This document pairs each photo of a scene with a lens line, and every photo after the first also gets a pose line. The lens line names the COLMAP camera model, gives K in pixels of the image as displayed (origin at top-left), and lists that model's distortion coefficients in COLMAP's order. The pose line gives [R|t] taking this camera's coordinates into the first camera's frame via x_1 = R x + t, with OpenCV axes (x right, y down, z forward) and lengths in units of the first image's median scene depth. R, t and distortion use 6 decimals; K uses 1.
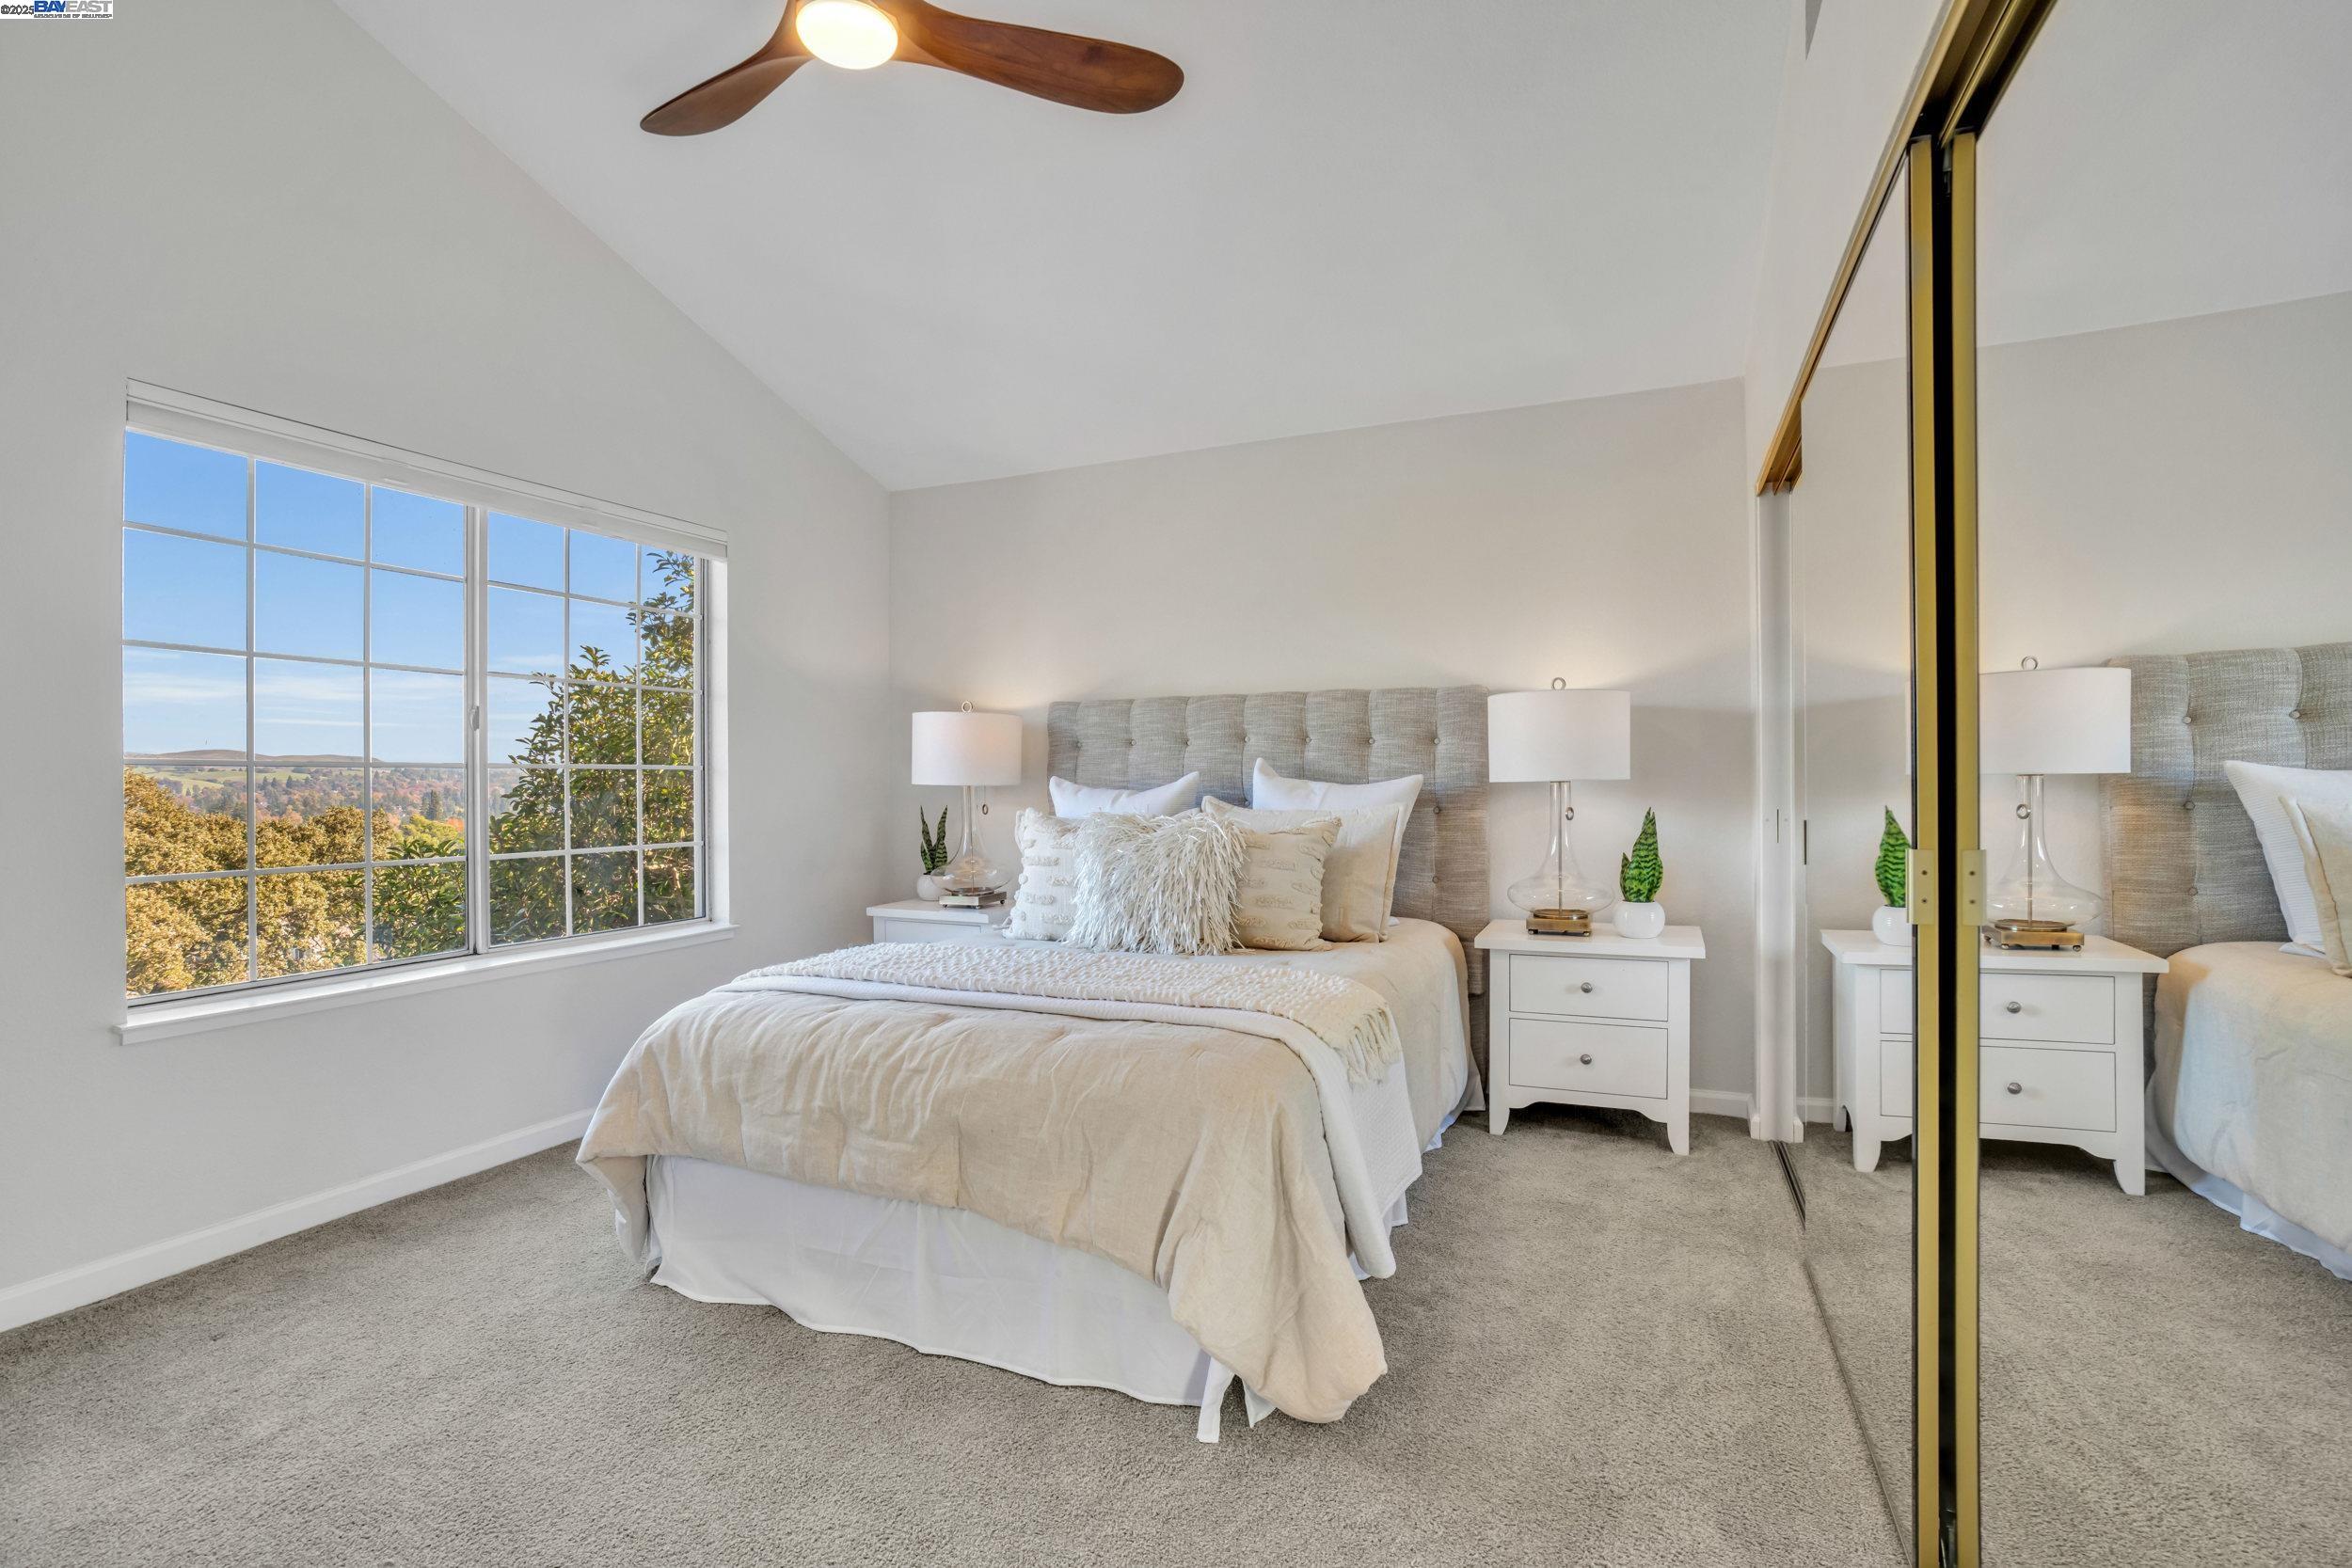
lens RADIAL K [[1087.4, 0, 1175.4], [0, 1087.4, 787.5], [0, 0, 1]] dist [-0.041979, 0.009118]
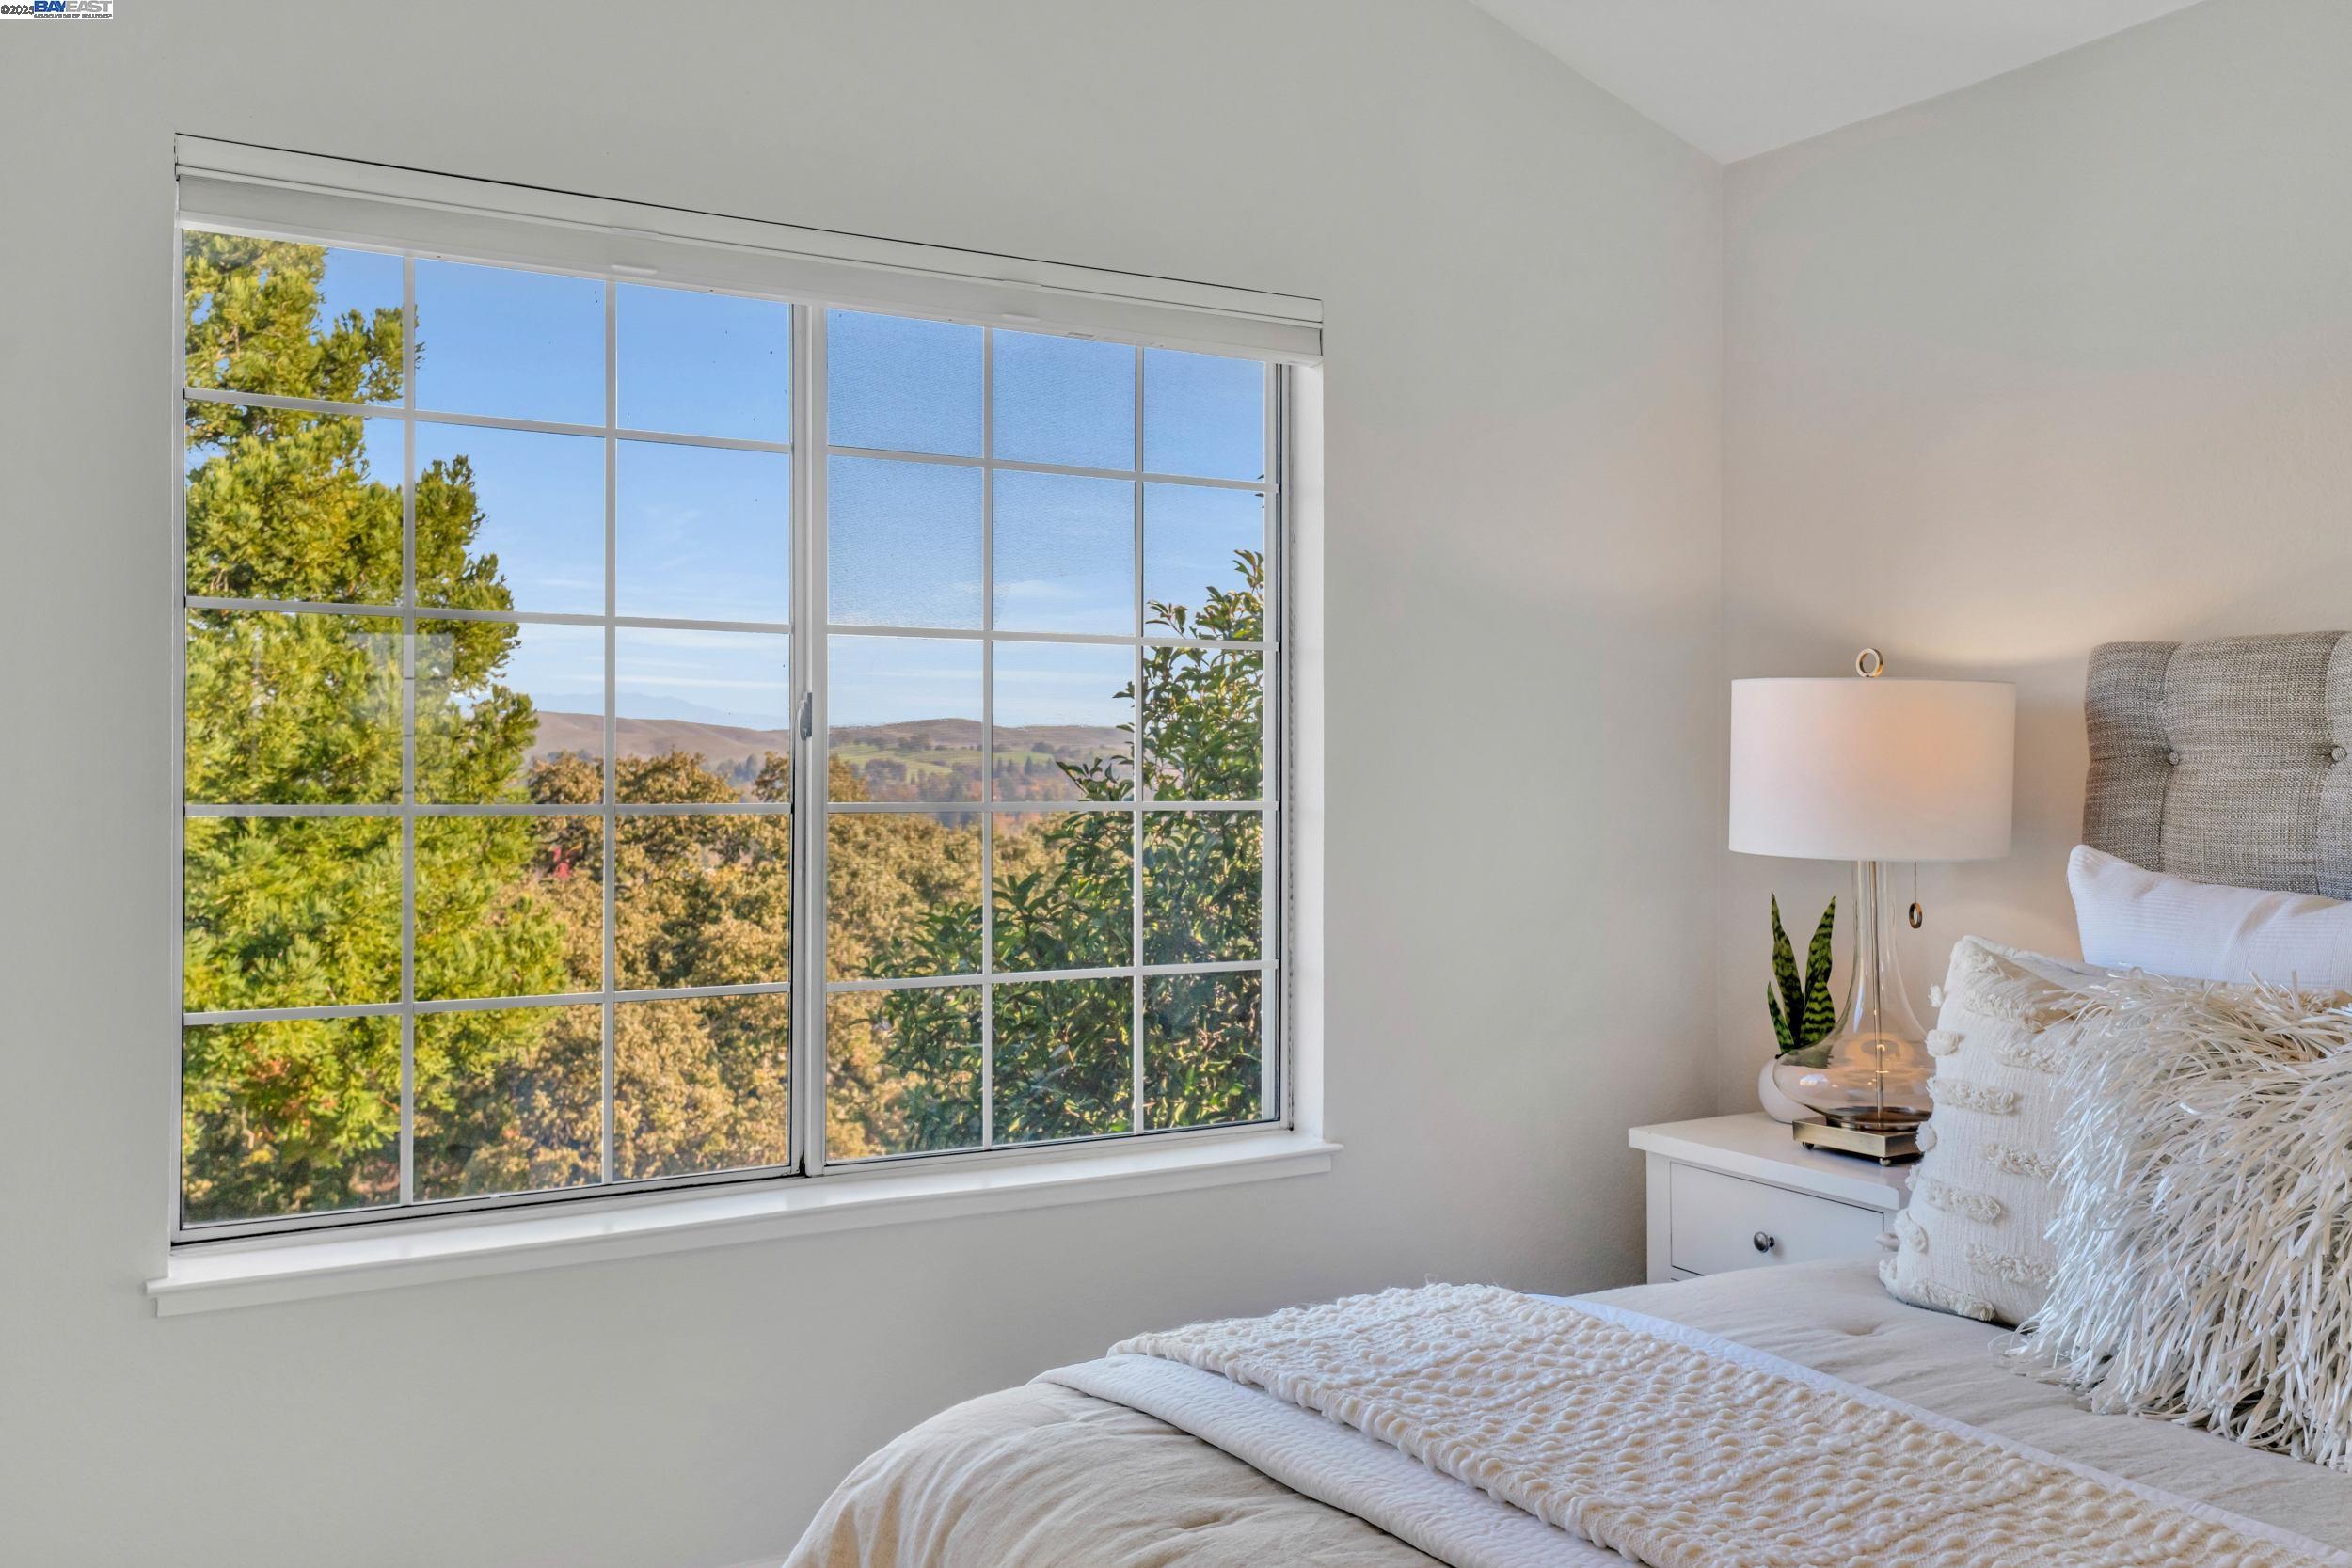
lens RADIAL K [[2060.2, 0, 1169.5], [0, 2060.2, 763.6], [0, 0, 1]] dist [0.018829, 0.059274]
pose [[0.811707, 0.007294, -0.584019, 0.049226], [-0.013949, 0.999879, -0.006898, -0.028049], [0.583898, 0.013746, 0.811711, 0.222631]]
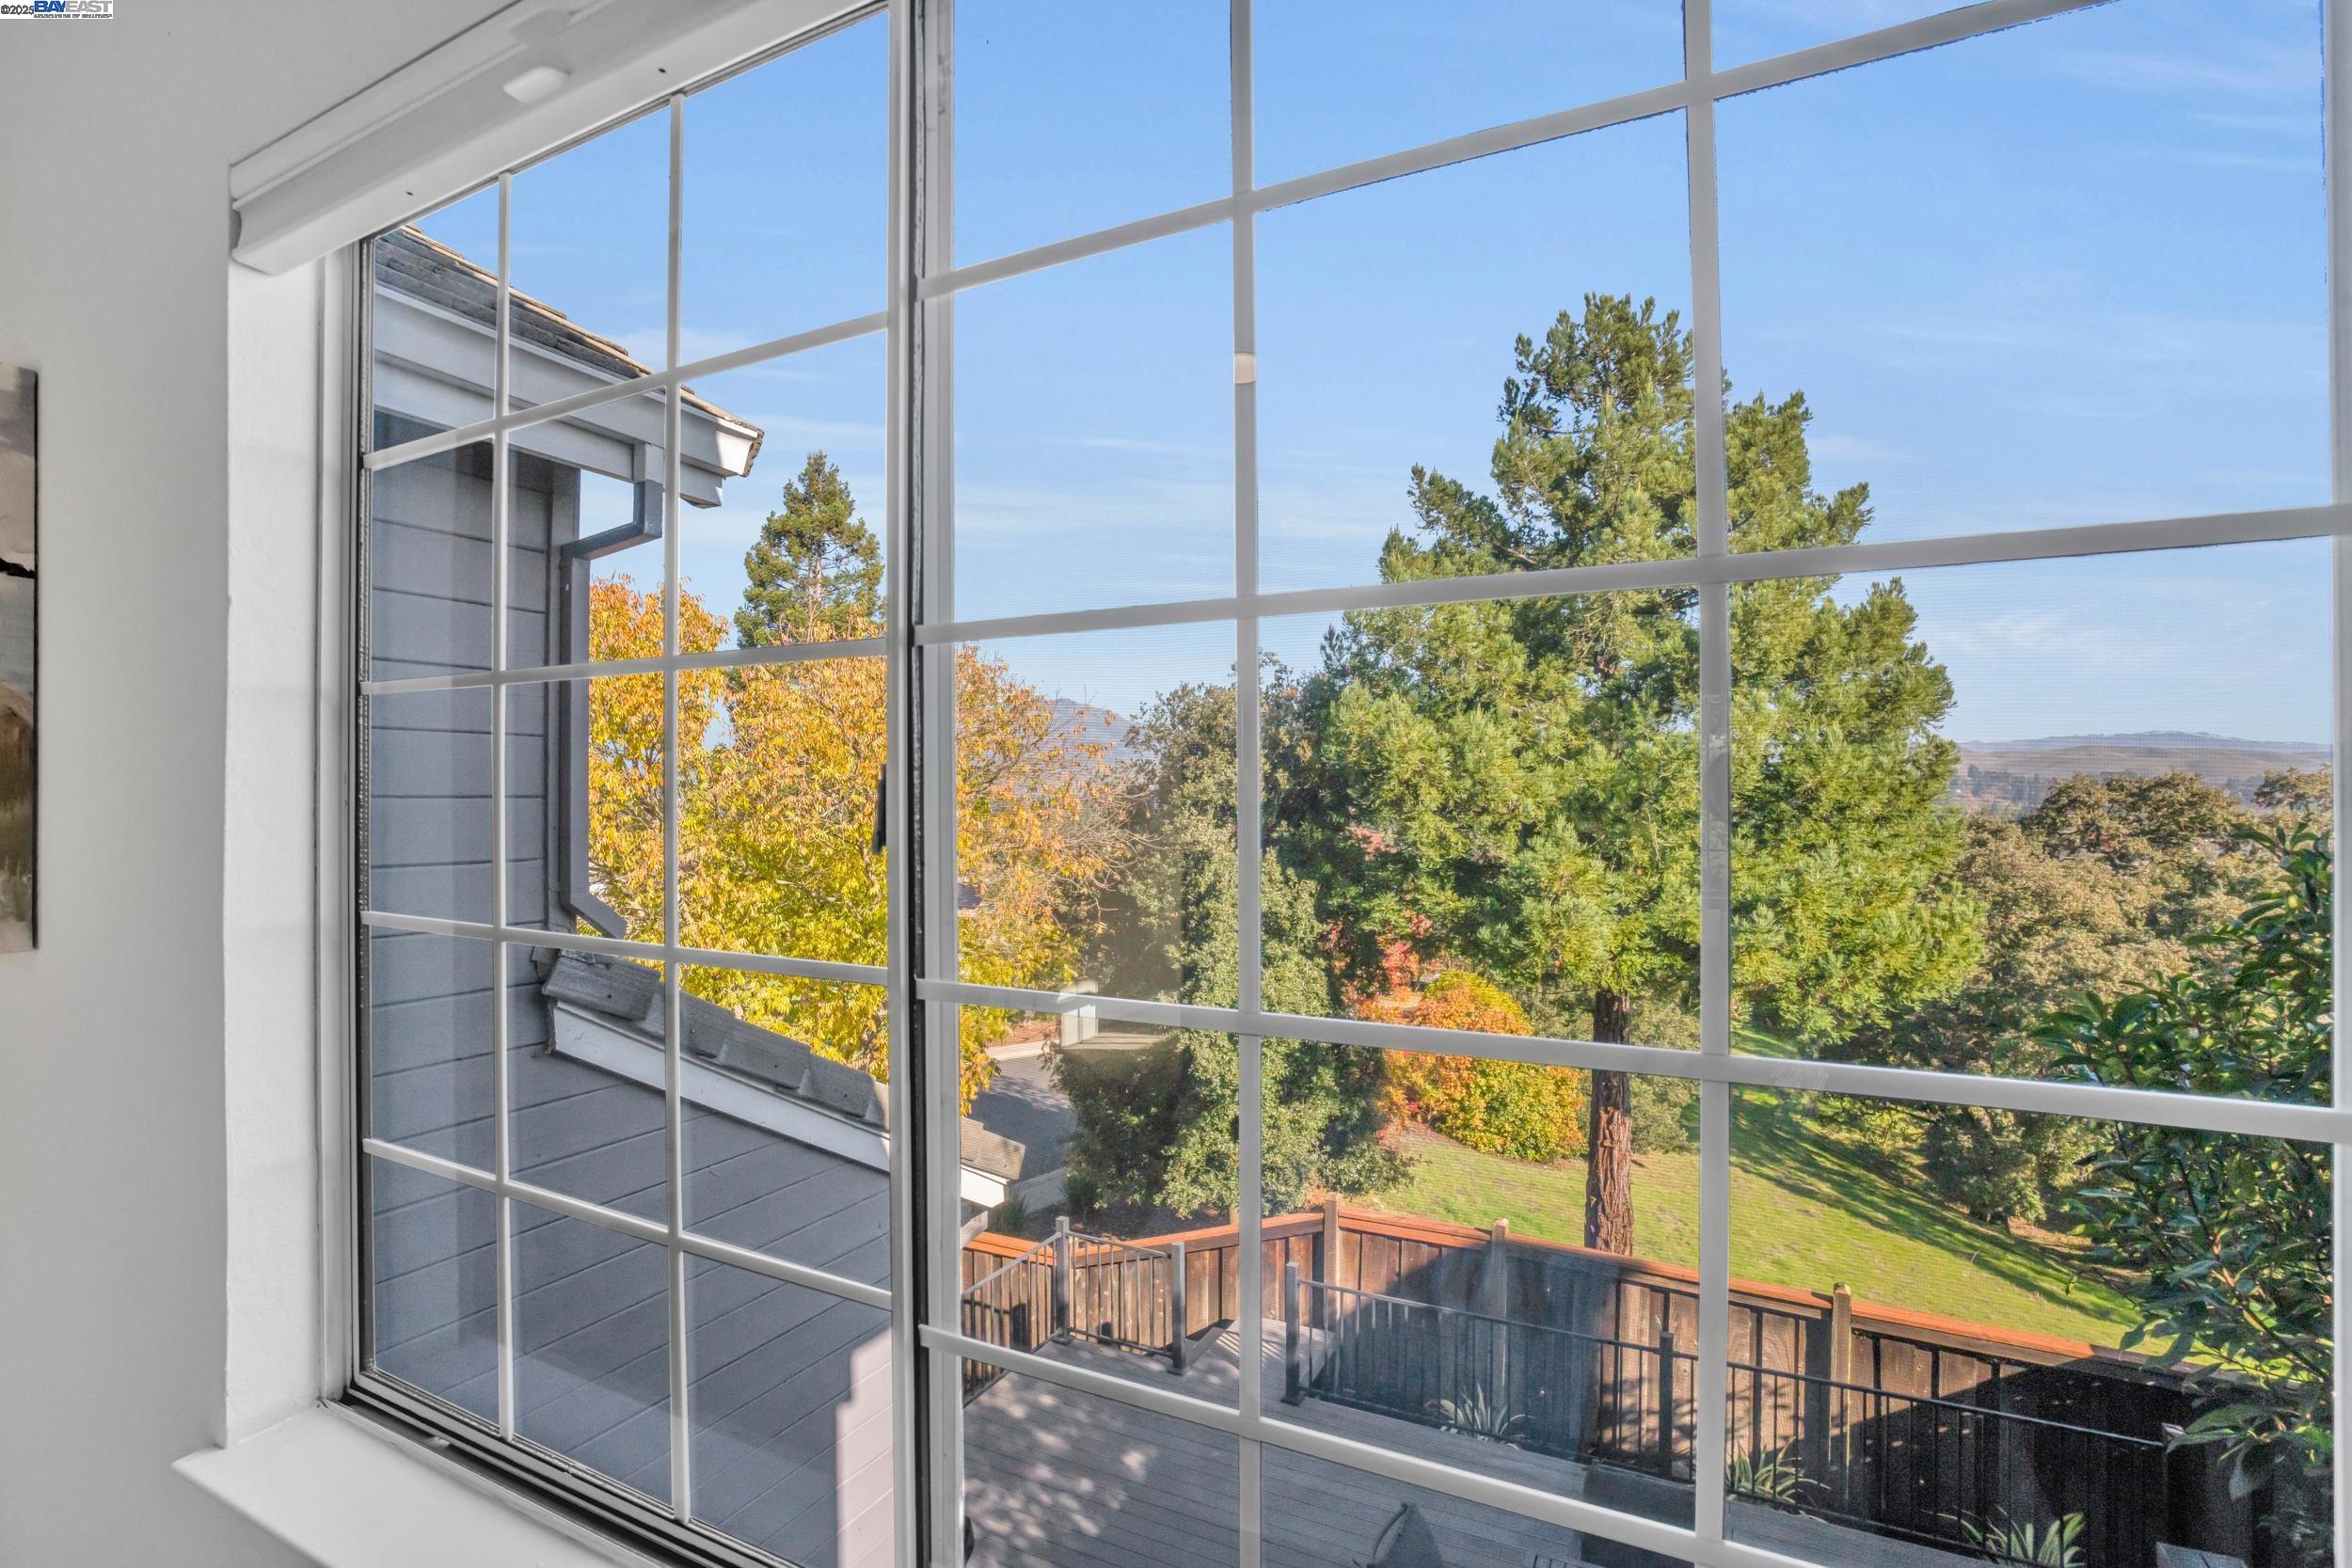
lens RADIAL K [[1087.4, 0, 1111.3], [0, 1087.4, 796.5], [0, 0, 1]] dist [-0.041979, 0.009118]
pose [[-0.080007, 0.008936, -0.996754, -0.006744], [0.001077, 0.999960, 0.008878, -0.031382], [0.996794, -0.000363, -0.080014, 0.314153]]
